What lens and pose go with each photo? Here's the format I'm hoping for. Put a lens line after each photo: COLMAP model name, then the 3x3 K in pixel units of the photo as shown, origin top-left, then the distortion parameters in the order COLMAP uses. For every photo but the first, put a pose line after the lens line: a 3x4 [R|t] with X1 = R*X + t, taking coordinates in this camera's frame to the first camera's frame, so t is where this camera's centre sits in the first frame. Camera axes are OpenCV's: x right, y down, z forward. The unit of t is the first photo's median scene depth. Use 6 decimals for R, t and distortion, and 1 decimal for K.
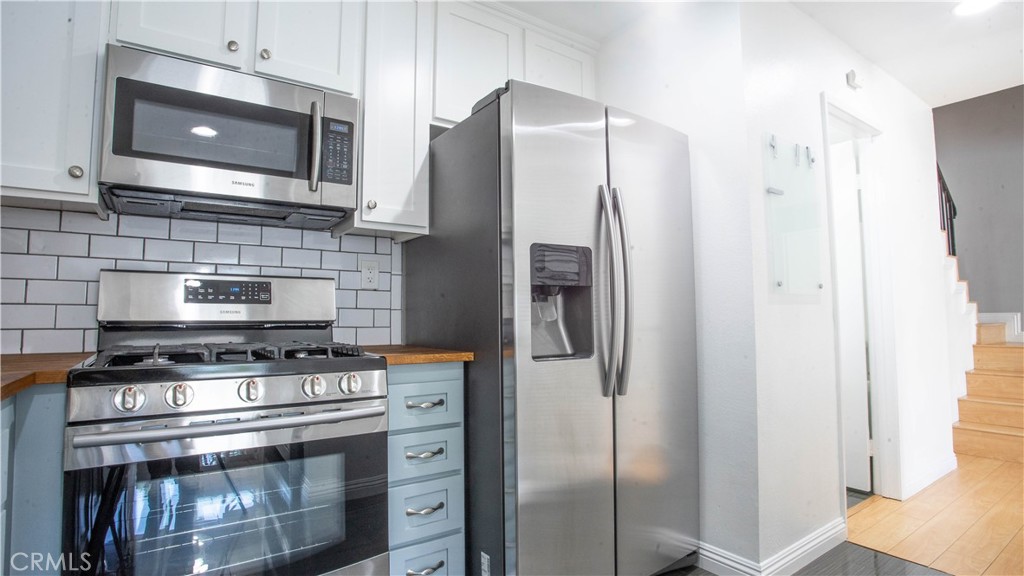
lens RADIAL K [[503.9, 0, 495.8], [0, 503.9, 286.9], [0, 0, 1]] dist [-0.077517, 0.028178]
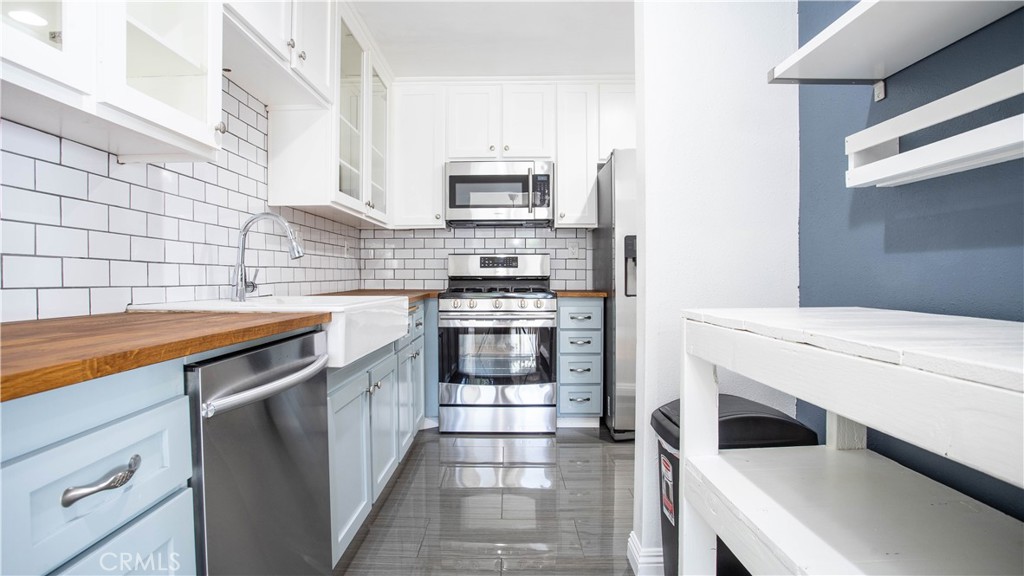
lens RADIAL K [[503.9, 0, 495.8], [0, 503.9, 286.9], [0, 0, 1]] dist [-0.077517, 0.028178]
pose [[0.815673, 0.015993, -0.578292, 0.719379], [0.033783, 0.996595, 0.075212, -0.048919], [0.577526, -0.080884, 0.812355, -0.790315]]
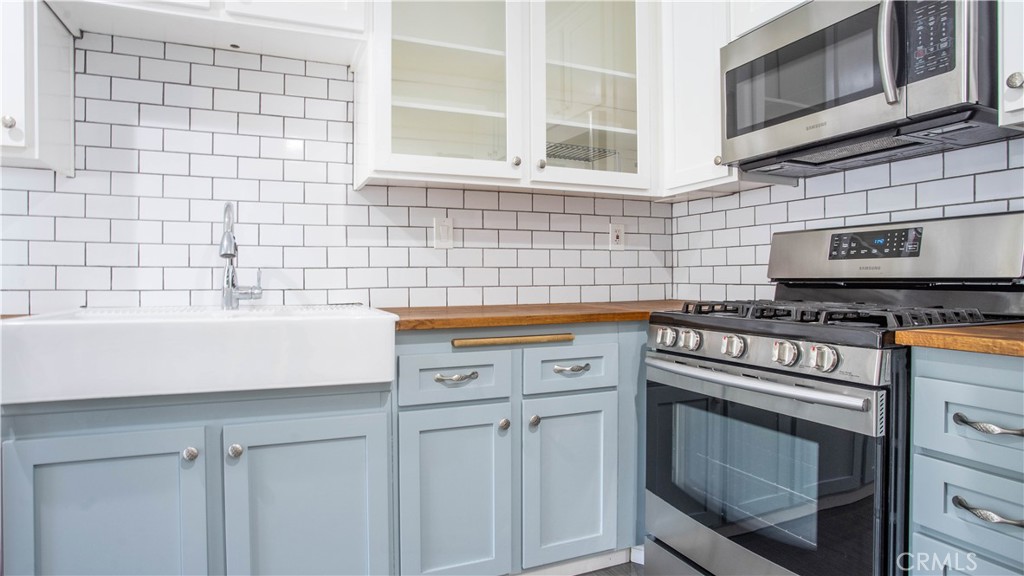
lens RADIAL K [[567.4, 0, 490.7], [0, 567.4, 287.0], [0, 0, 1]] dist [0.000771, -0.000028]
pose [[-0.197815, 0.019619, -0.980043, 0.575171], [0.066858, 0.997741, 0.006478, 0.033719], [0.977957, -0.064242, -0.198679, 0.558368]]
